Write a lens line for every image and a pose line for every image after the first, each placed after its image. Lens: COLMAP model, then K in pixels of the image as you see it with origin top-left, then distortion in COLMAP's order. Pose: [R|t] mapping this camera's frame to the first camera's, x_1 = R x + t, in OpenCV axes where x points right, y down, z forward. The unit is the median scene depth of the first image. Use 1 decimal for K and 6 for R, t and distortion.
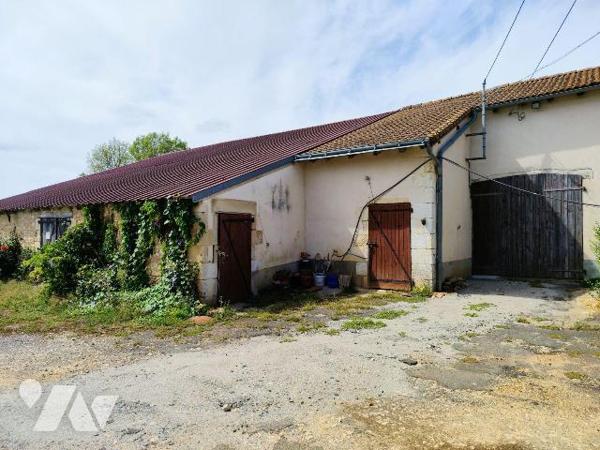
lens RADIAL K [[416.2, 0, 300.0], [0, 416.2, 226.1], [0, 0, 1]] dist [0.004389, -0.006035]
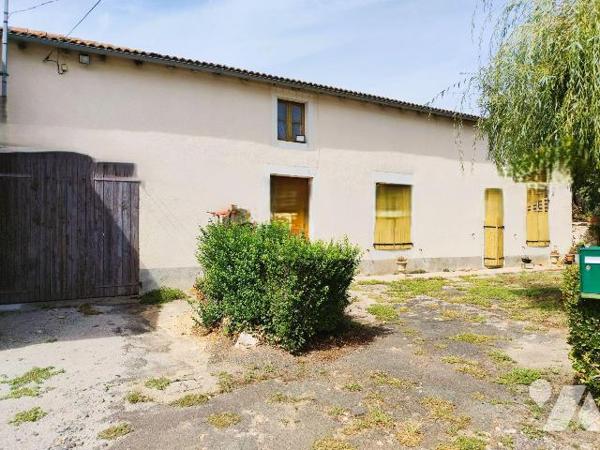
lens RADIAL K [[416.2, 0, 299.4], [0, 416.2, 227.5], [0, 0, 1]] dist [0.004389, -0.006035]
pose [[0.422081, 0.011835, 0.906481, 0.075971], [-0.012751, 0.999893, -0.007118, 0.001347], [-0.906468, -0.008554, 0.422187, 0.362486]]
